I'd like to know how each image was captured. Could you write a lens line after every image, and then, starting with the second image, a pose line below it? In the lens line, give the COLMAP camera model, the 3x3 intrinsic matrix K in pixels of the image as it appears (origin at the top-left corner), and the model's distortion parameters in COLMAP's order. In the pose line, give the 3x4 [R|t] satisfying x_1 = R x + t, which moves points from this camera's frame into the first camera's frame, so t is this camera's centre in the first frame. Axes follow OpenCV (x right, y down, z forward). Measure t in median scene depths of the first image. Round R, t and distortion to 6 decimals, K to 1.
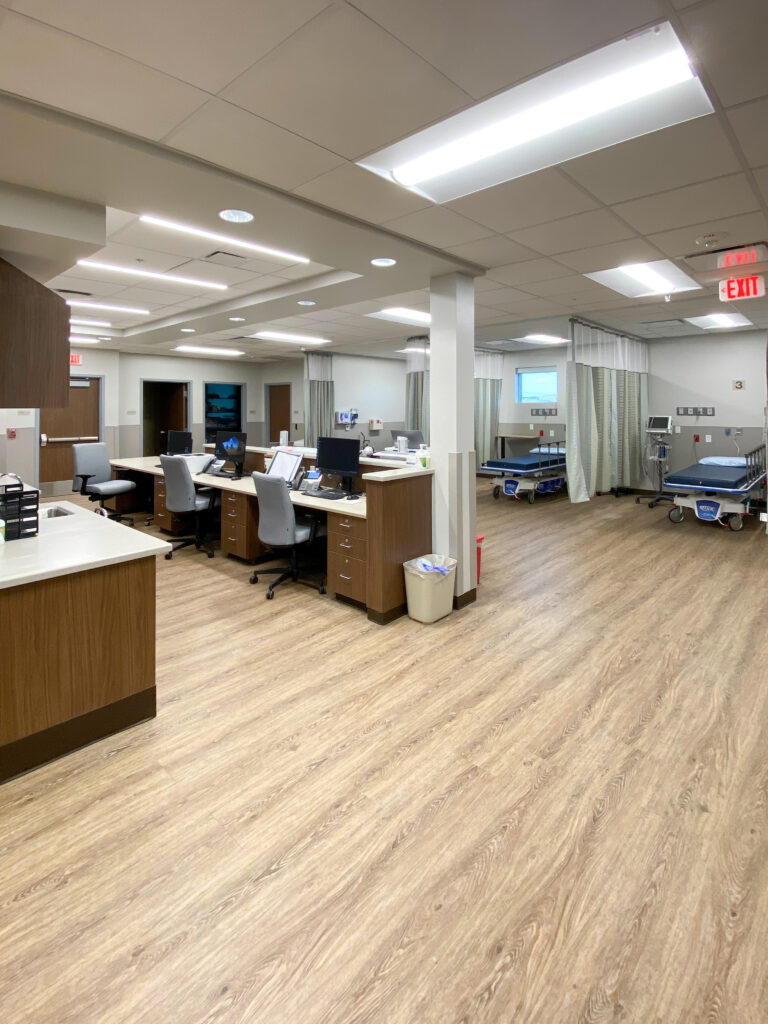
lens RADIAL K [[399.4, 0, 384.0], [0, 399.4, 512.0], [0, 0, 1]] dist [-0.002215, -0.000145]
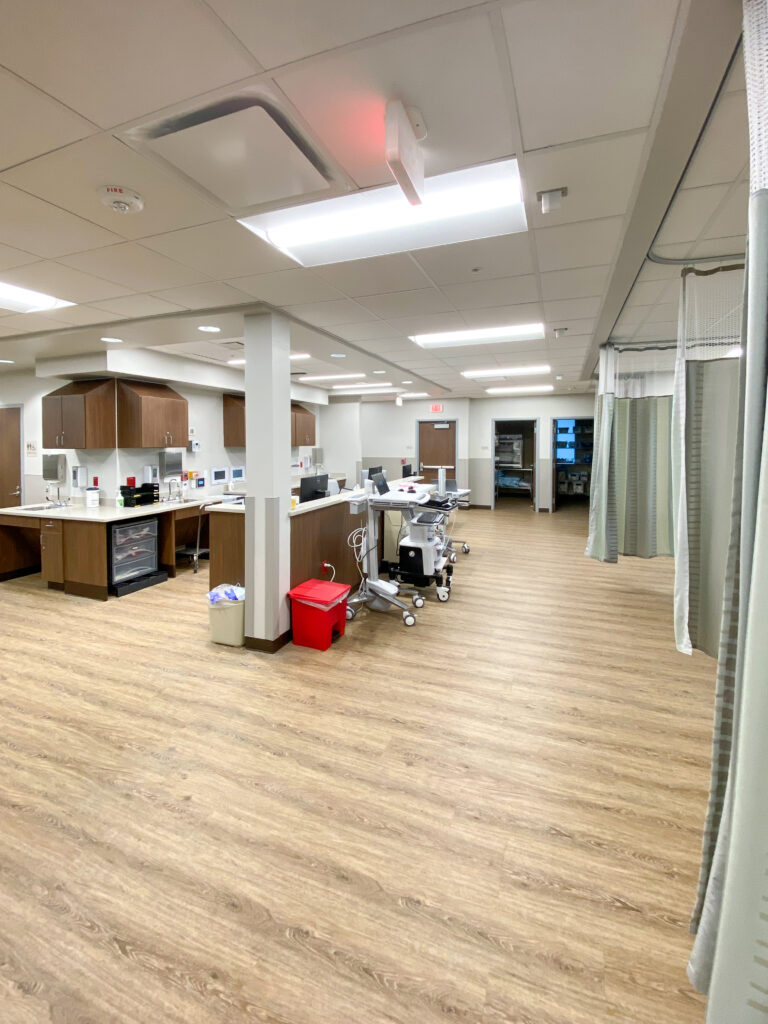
lens RADIAL K [[408.6, 0, 384.0], [0, 408.6, 512.0], [0, 0, 1]] dist [0.001608, 0.000249]
pose [[0.479807, 0.145114, -0.865290, 1.264736], [-0.214271, 0.975745, 0.044824, -0.231761], [0.850807, 0.163900, 0.499263, 0.751395]]
